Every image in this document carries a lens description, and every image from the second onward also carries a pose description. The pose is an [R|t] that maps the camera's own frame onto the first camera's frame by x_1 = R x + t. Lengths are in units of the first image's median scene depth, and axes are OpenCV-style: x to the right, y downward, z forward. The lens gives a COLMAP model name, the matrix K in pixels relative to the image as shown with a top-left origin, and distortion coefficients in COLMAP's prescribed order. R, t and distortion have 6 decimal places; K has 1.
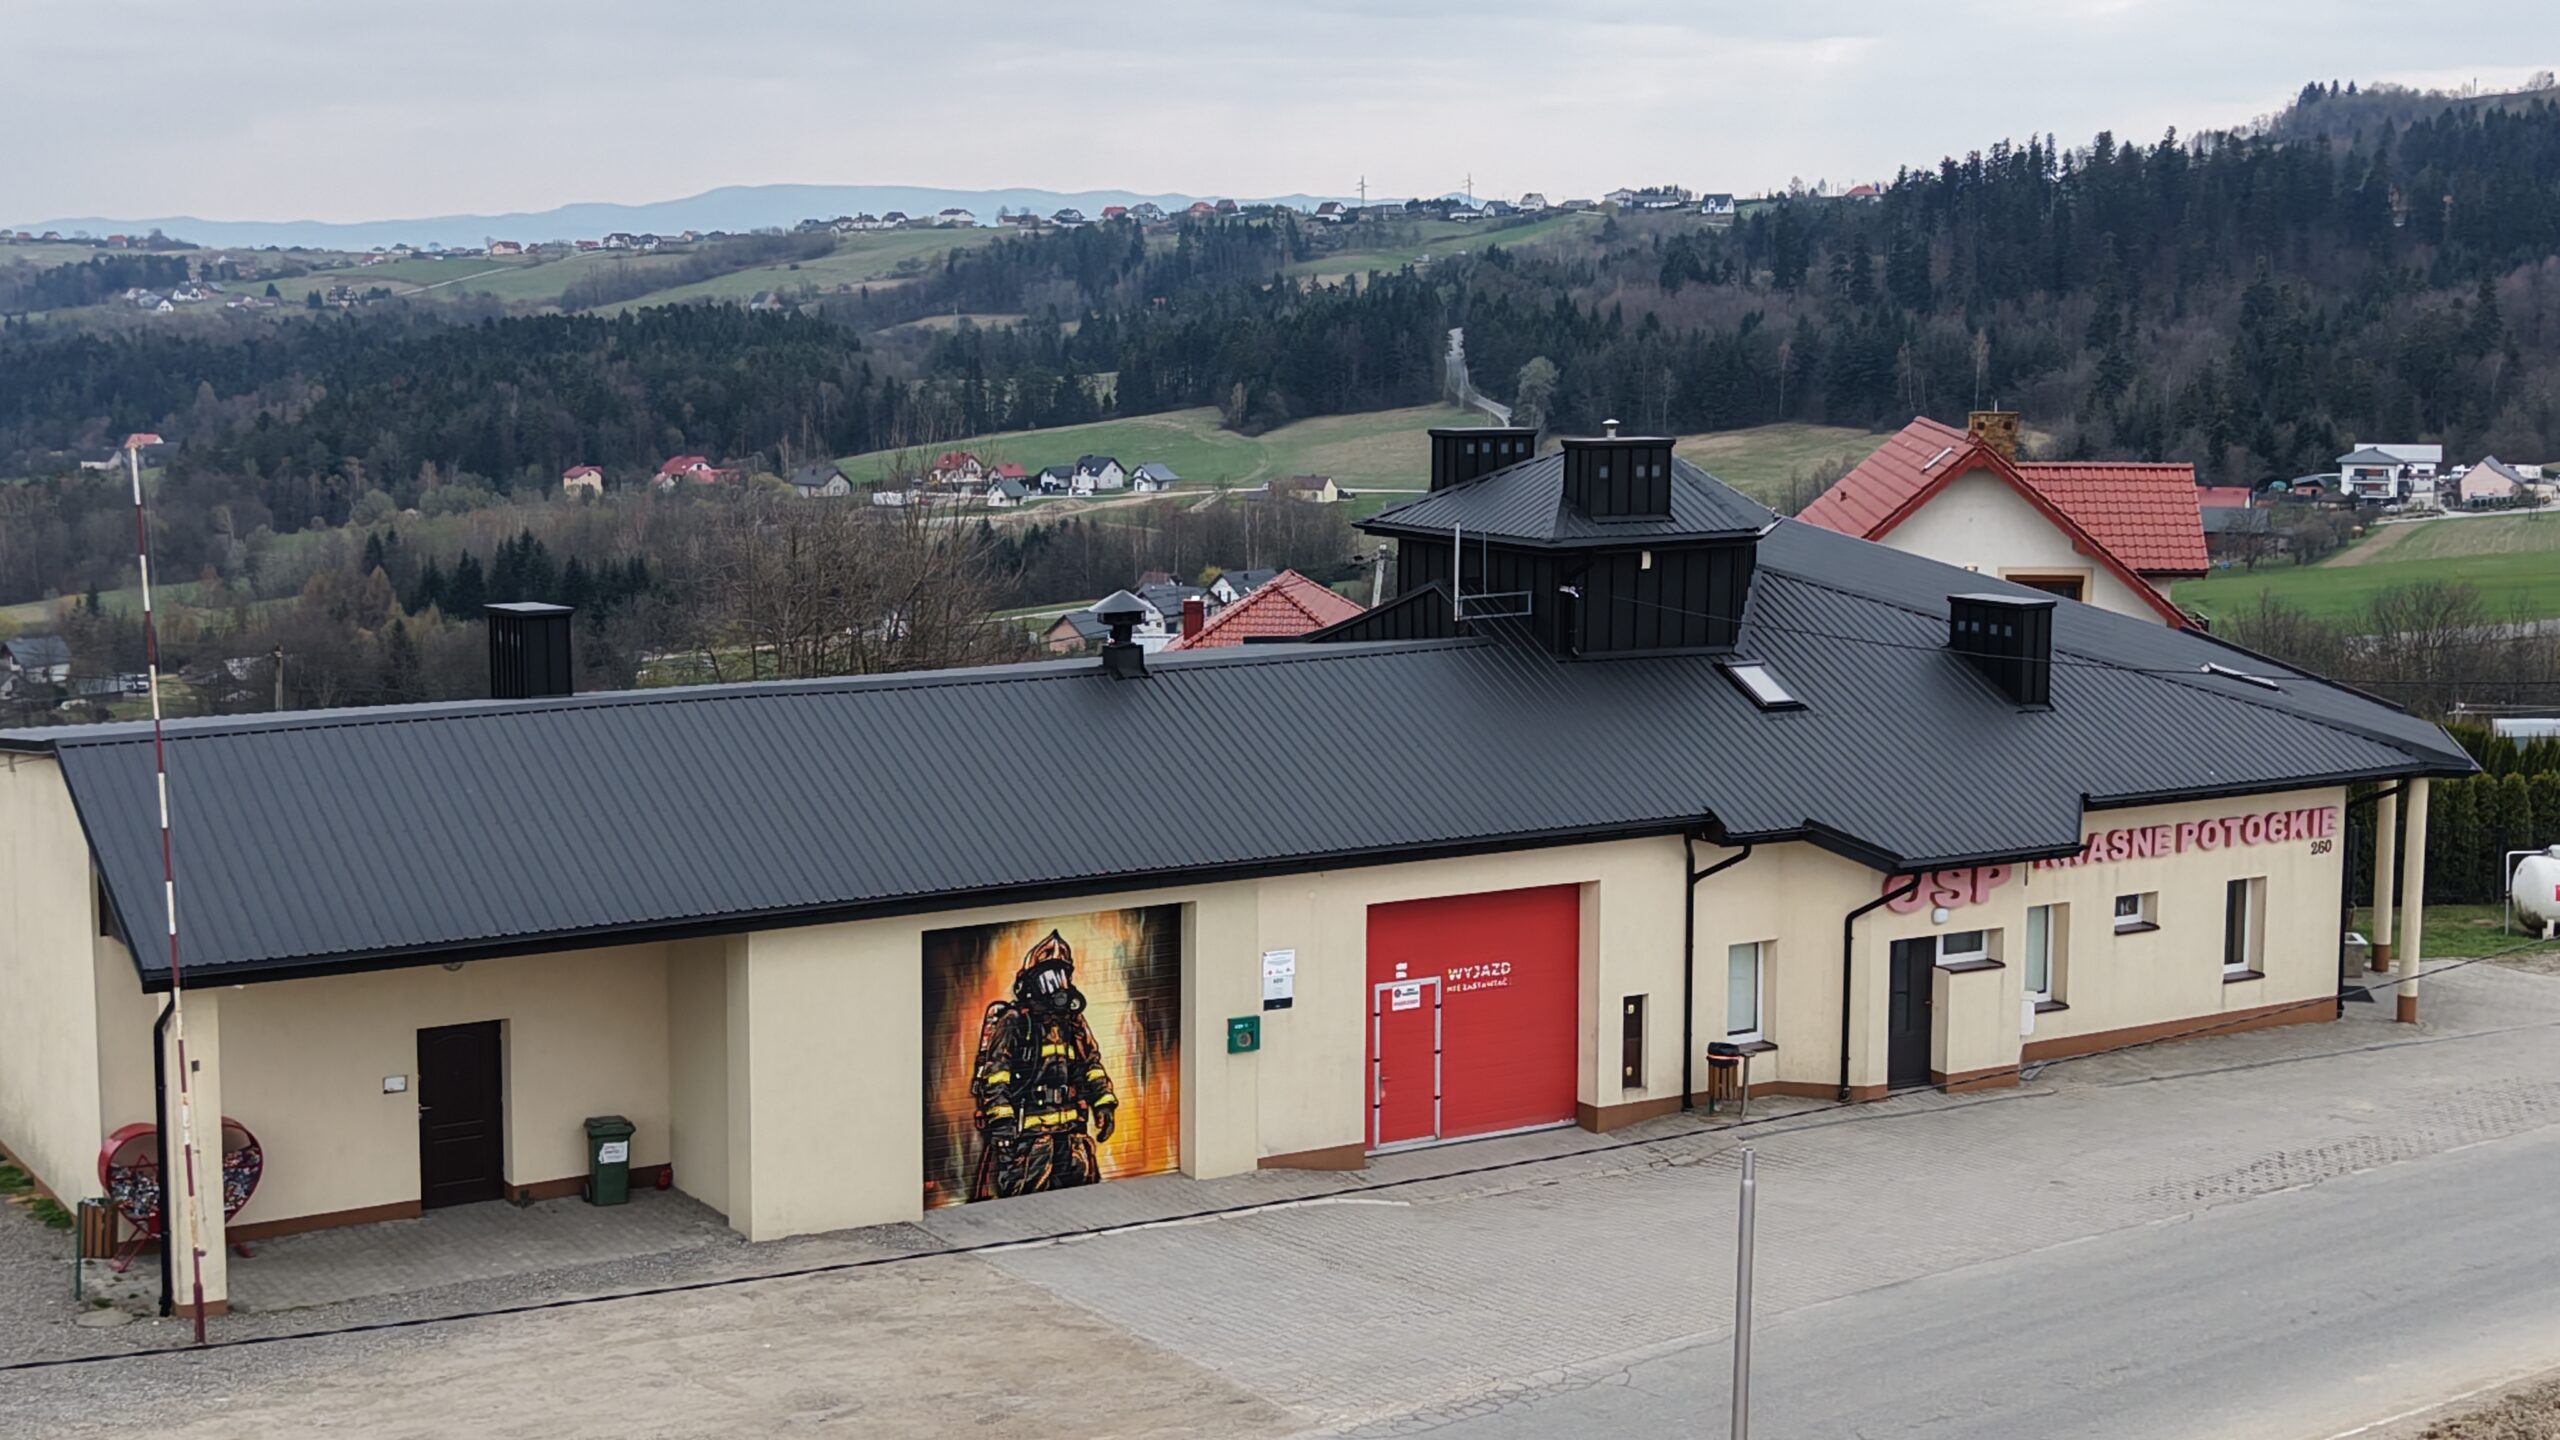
lens RADIAL K [[3354.0, 0, 1280.0], [0, 3354.0, 720.0], [0, 0, 1]] dist [0.283014, -0.926931]
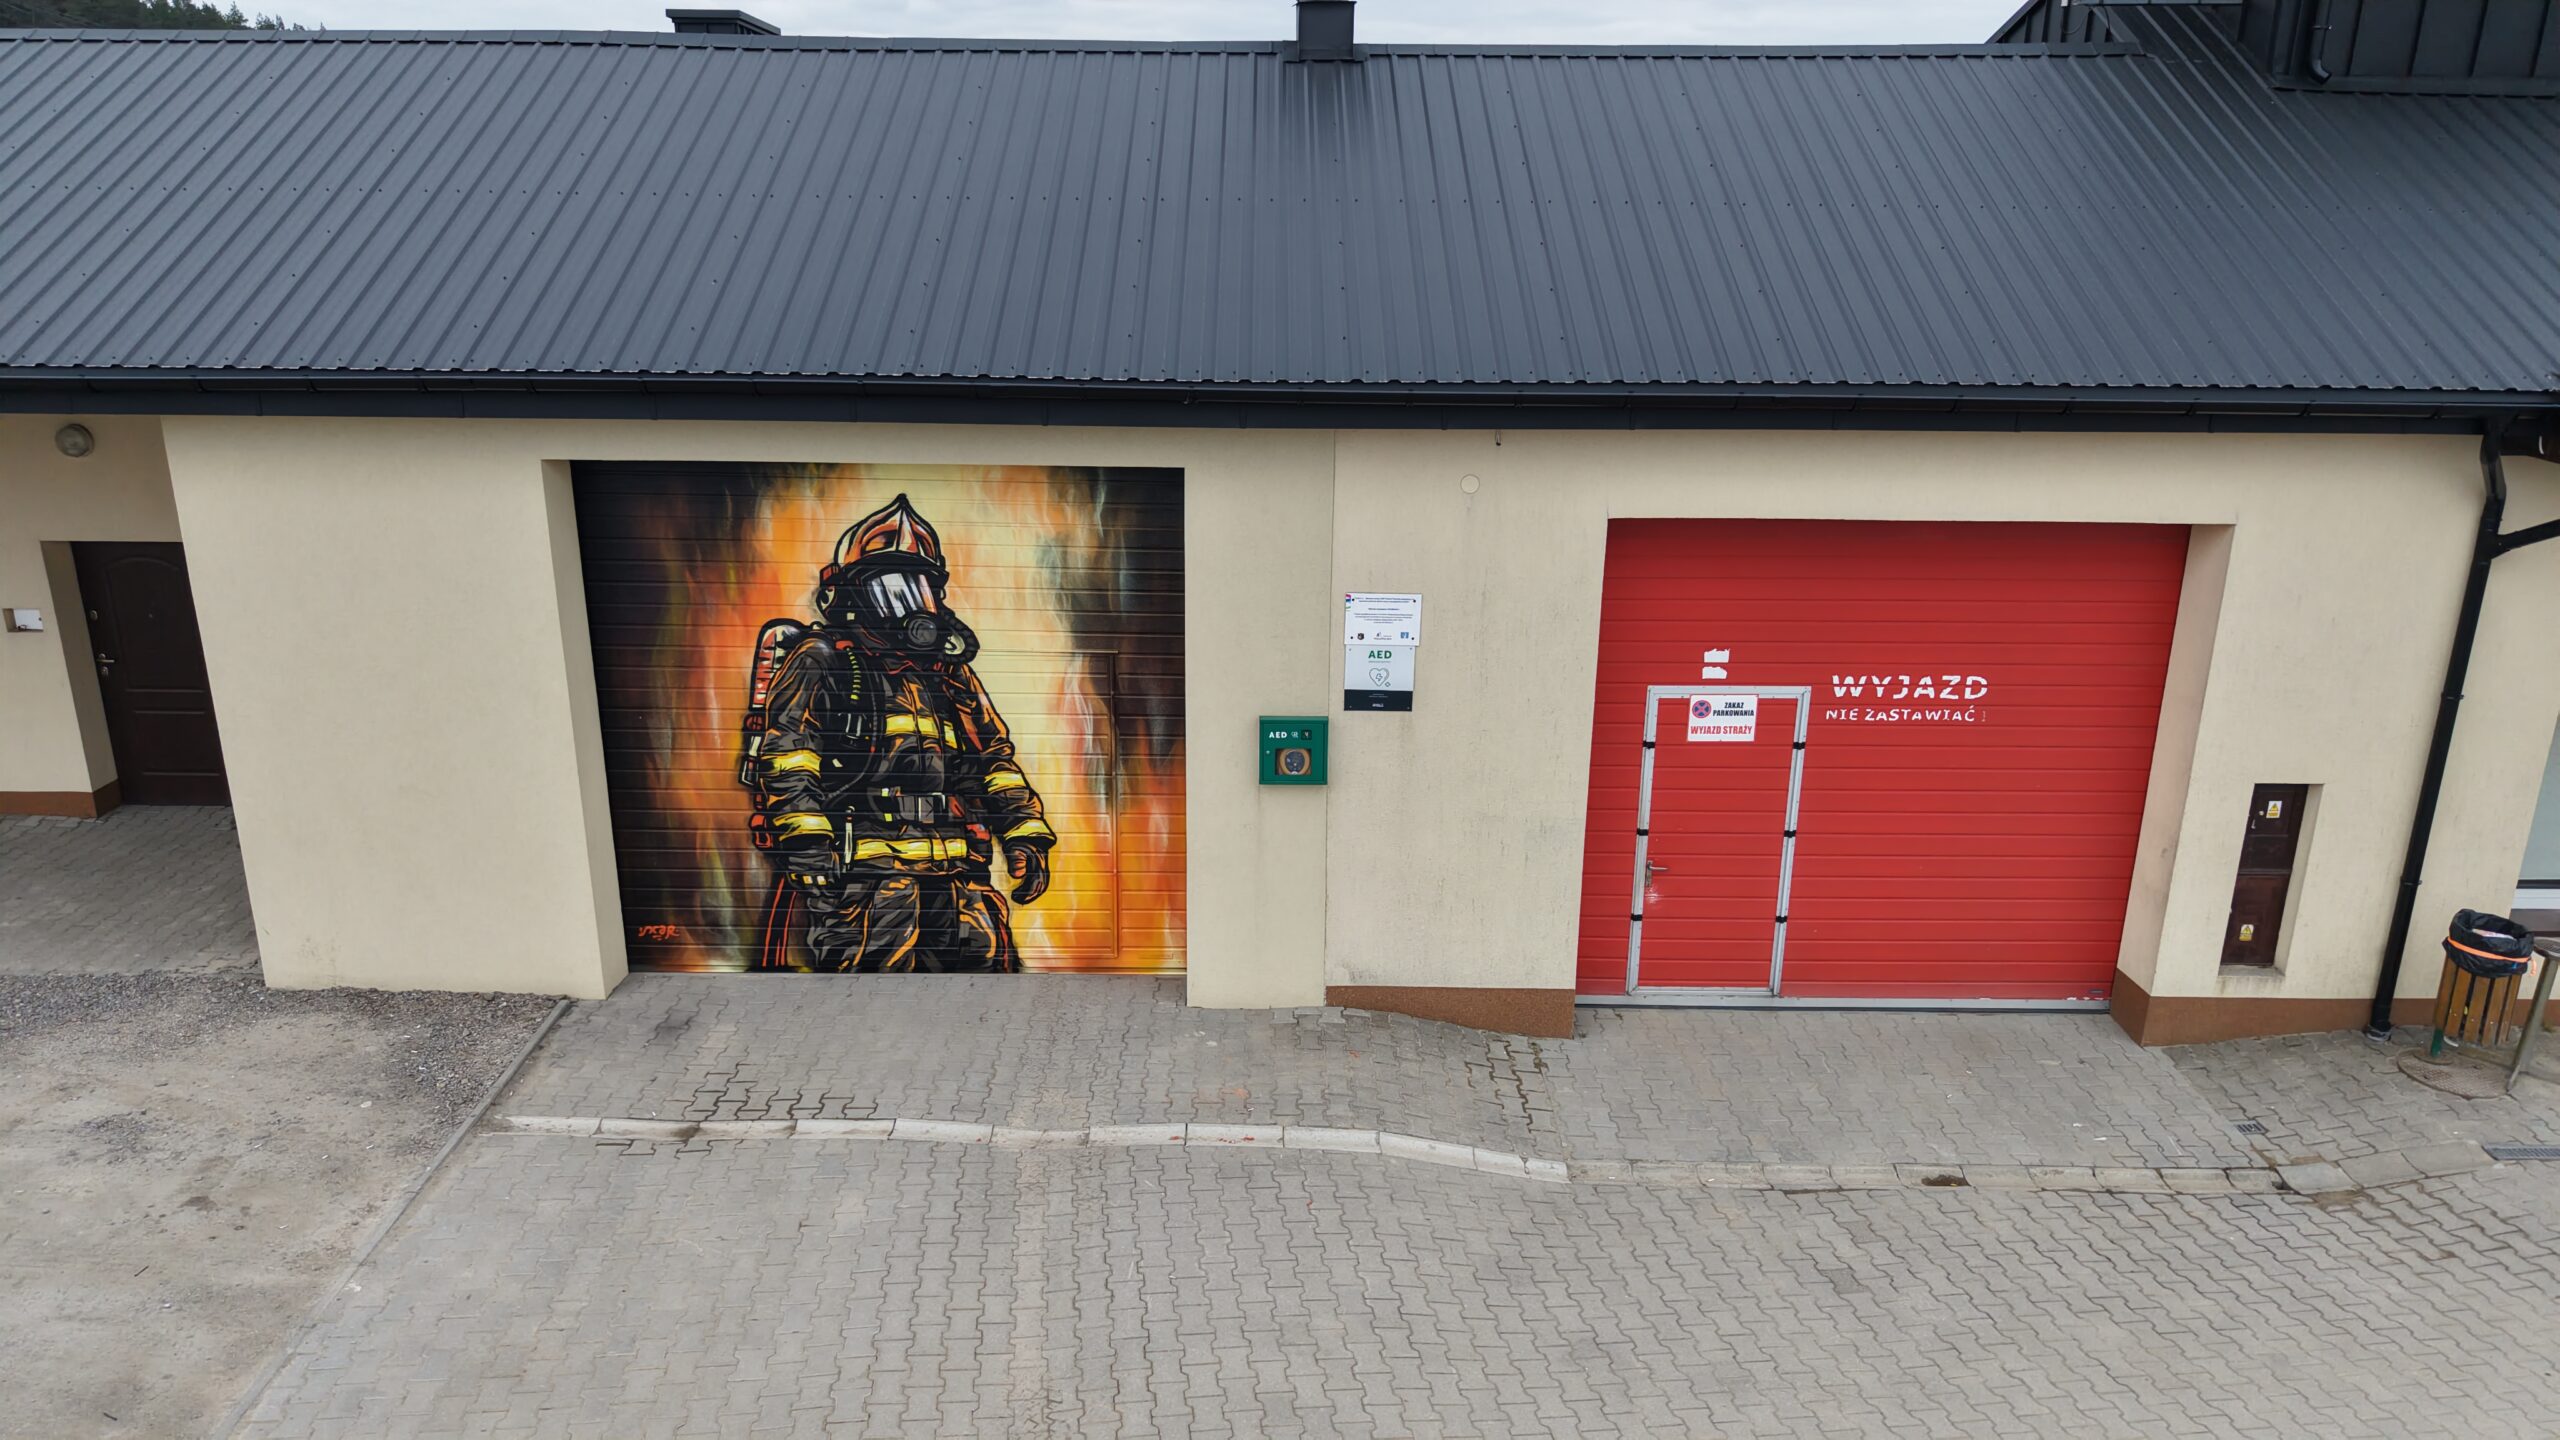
lens RADIAL K [[1719.5, 0, 1281.7], [0, 1719.5, 707.0], [0, 0, 1]] dist [0.070884, -0.094178]
pose [[0.859003, 0.163486, -0.485166, 0.110335], [-0.075624, 0.977767, 0.195582, 0.038273], [0.506355, -0.131316, 0.852268, 0.794708]]
